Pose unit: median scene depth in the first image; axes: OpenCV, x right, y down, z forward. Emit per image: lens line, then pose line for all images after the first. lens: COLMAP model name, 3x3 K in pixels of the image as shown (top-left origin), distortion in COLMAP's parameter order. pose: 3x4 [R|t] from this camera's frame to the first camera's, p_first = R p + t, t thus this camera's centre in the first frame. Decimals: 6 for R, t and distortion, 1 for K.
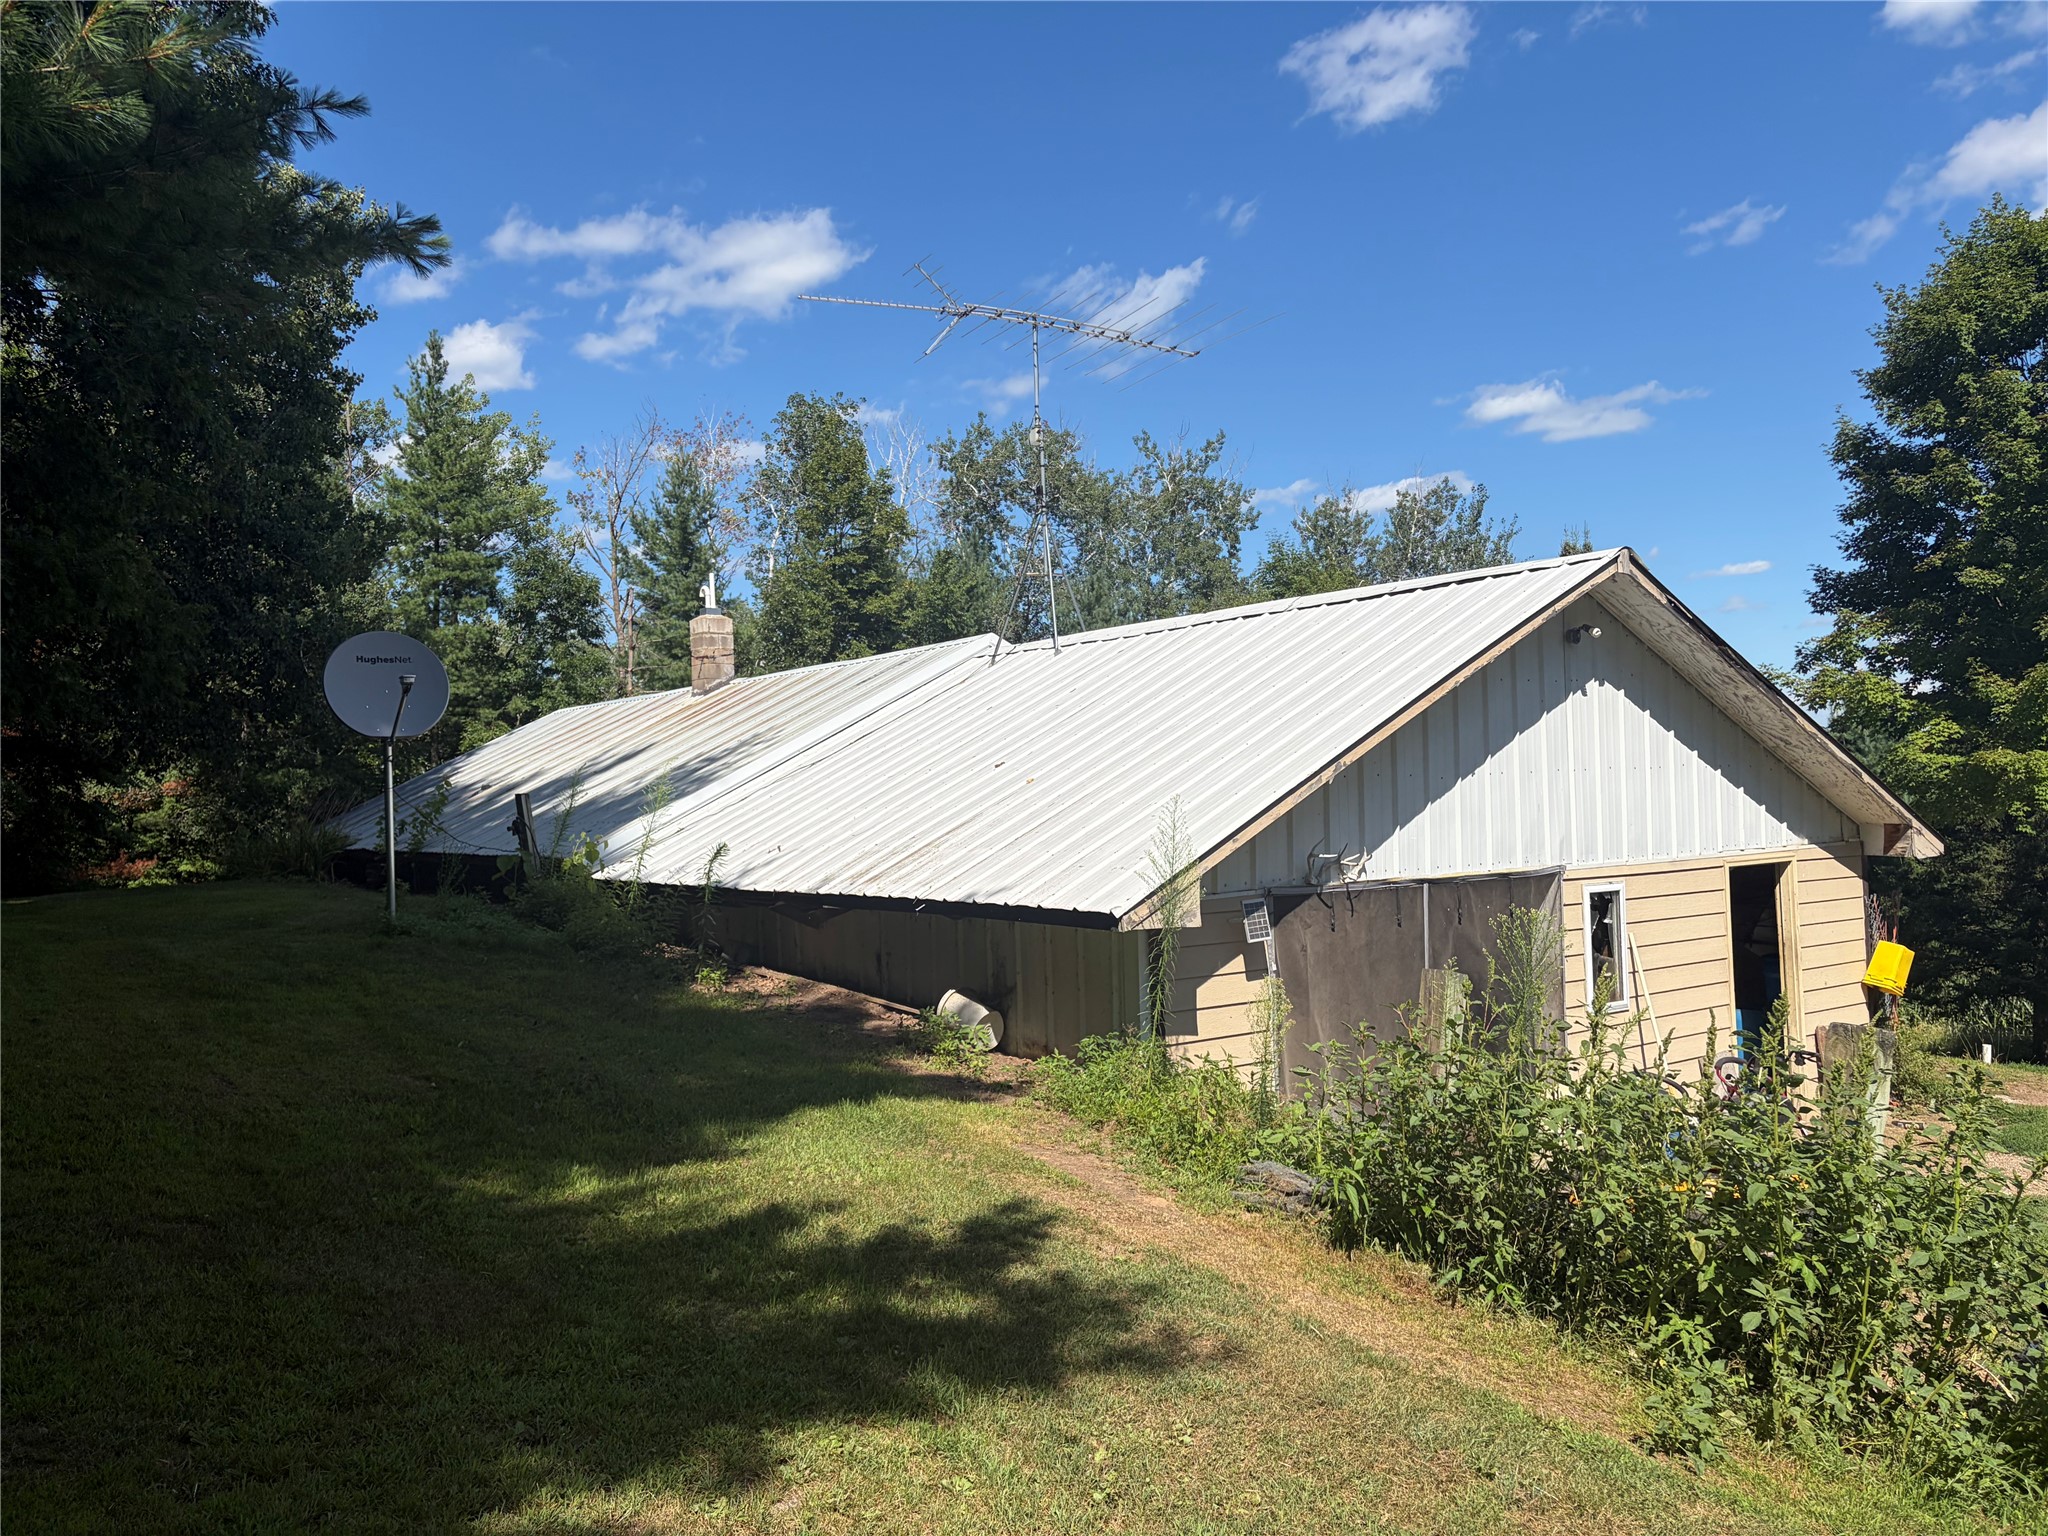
lens RADIAL K [[1525.2, 0, 1009.8], [0, 1525.2, 765.2], [0, 0, 1]] dist [0.066479, -0.070804]
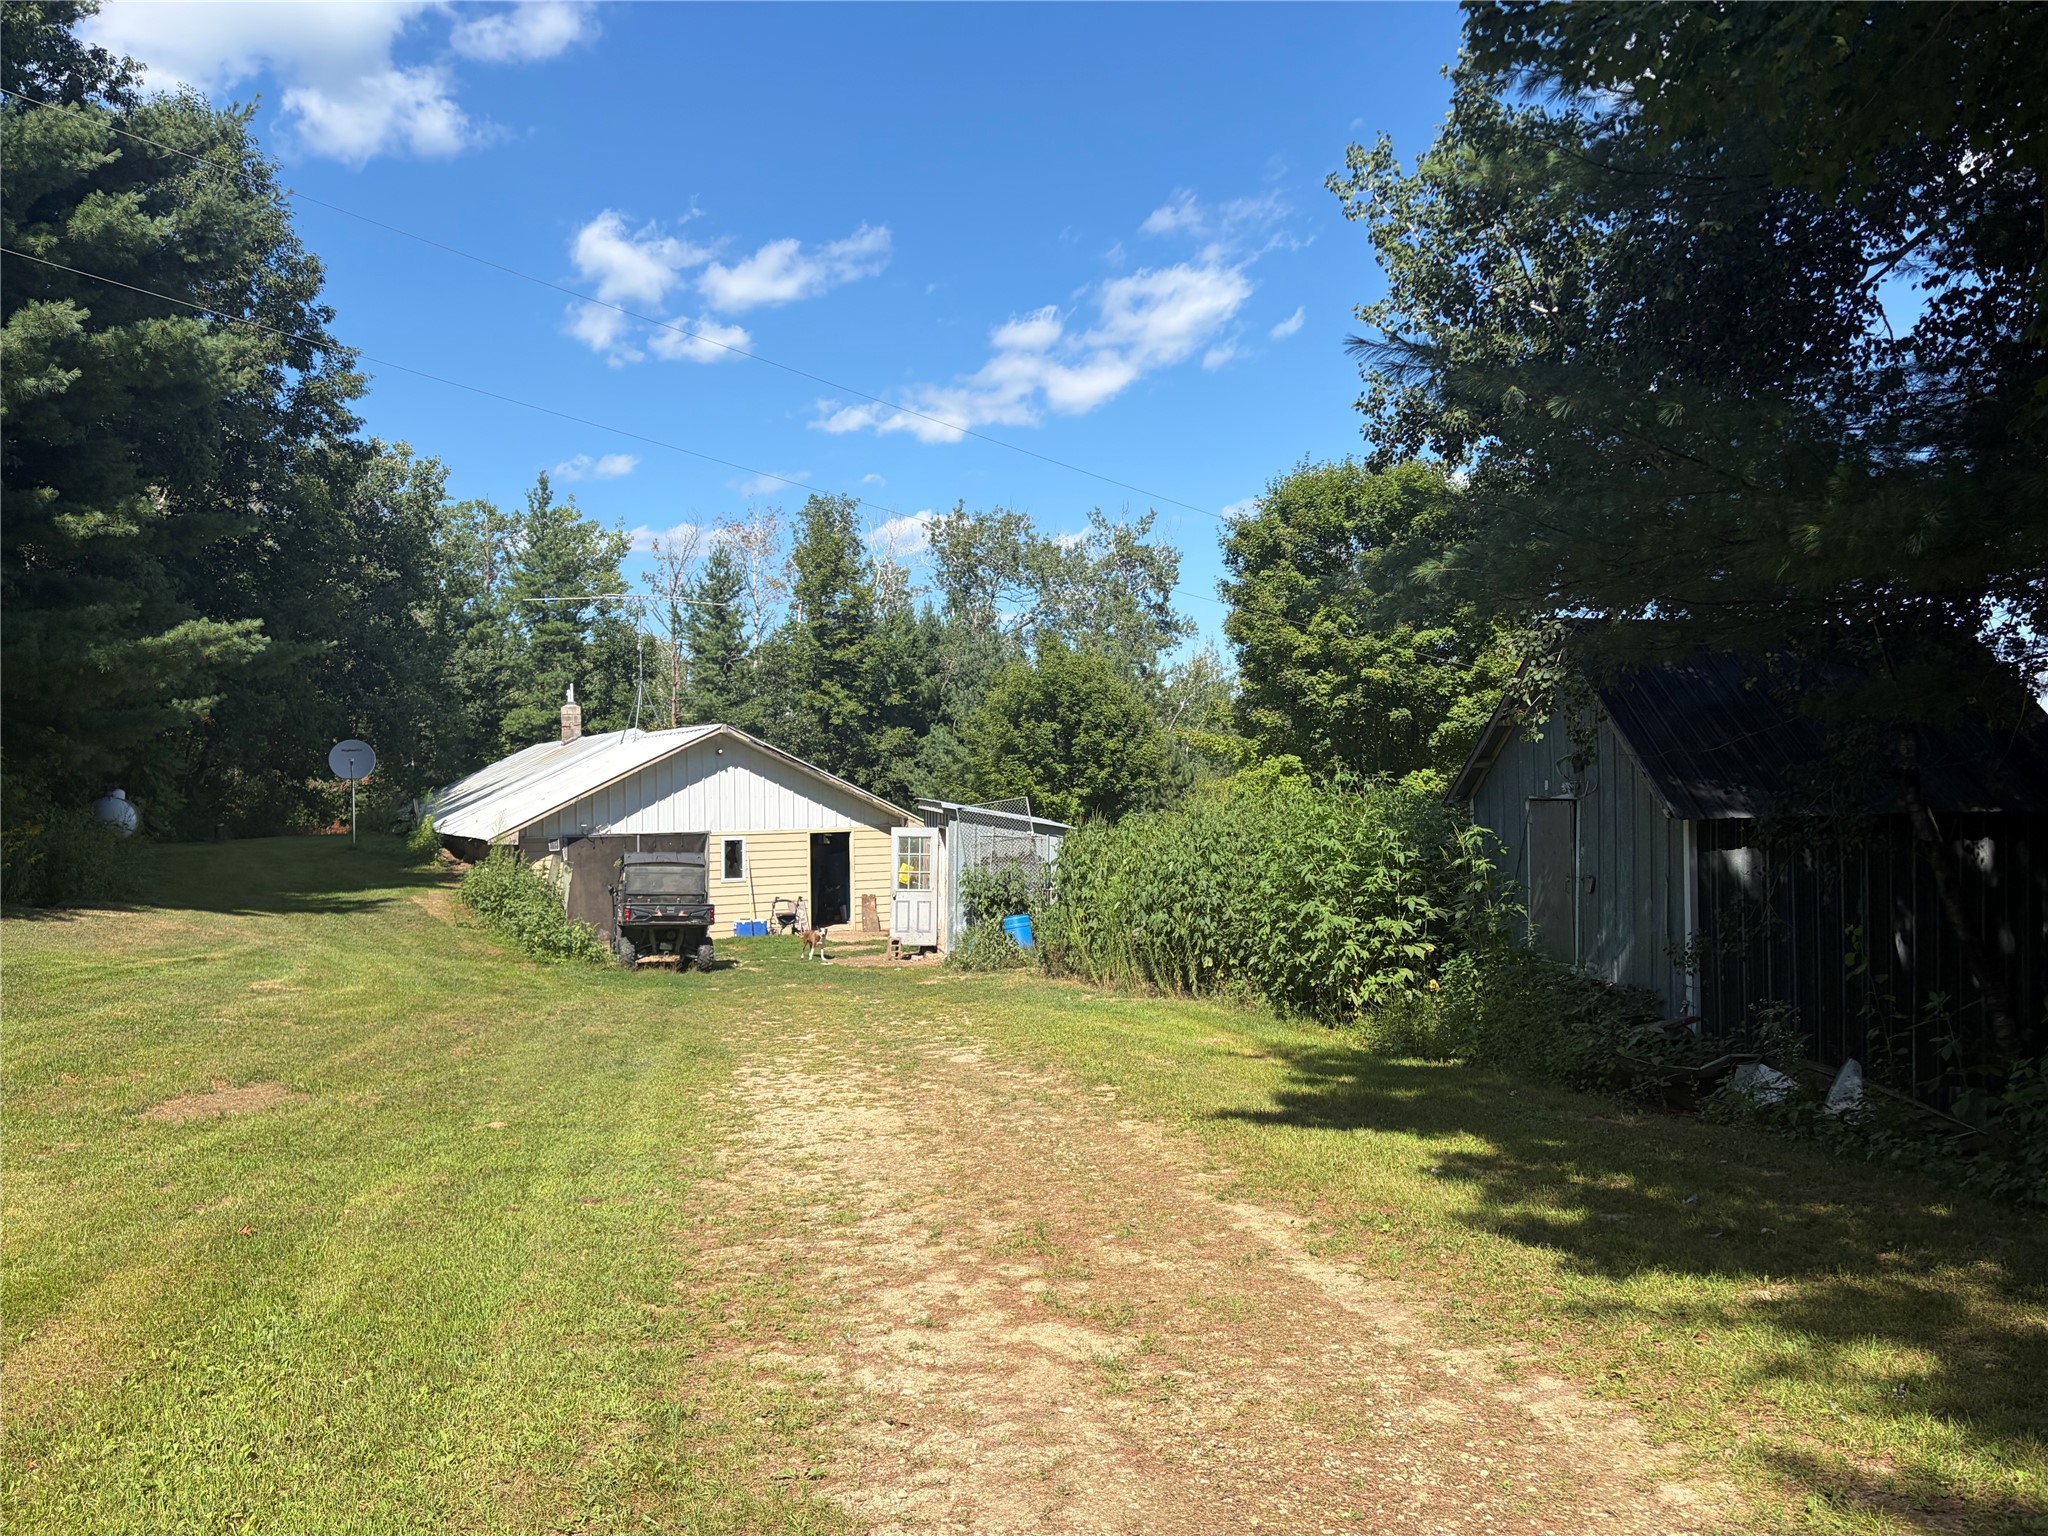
lens RADIAL K [[1525.2, 0, 1015.4], [0, 1525.2, 773.6], [0, 0, 1]] dist [0.066479, -0.070804]
pose [[0.988372, 0.011390, -0.151627, 0.425386], [-0.008881, 0.999812, 0.017212, -0.030596], [0.151795, -0.015666, 0.988288, -0.552937]]
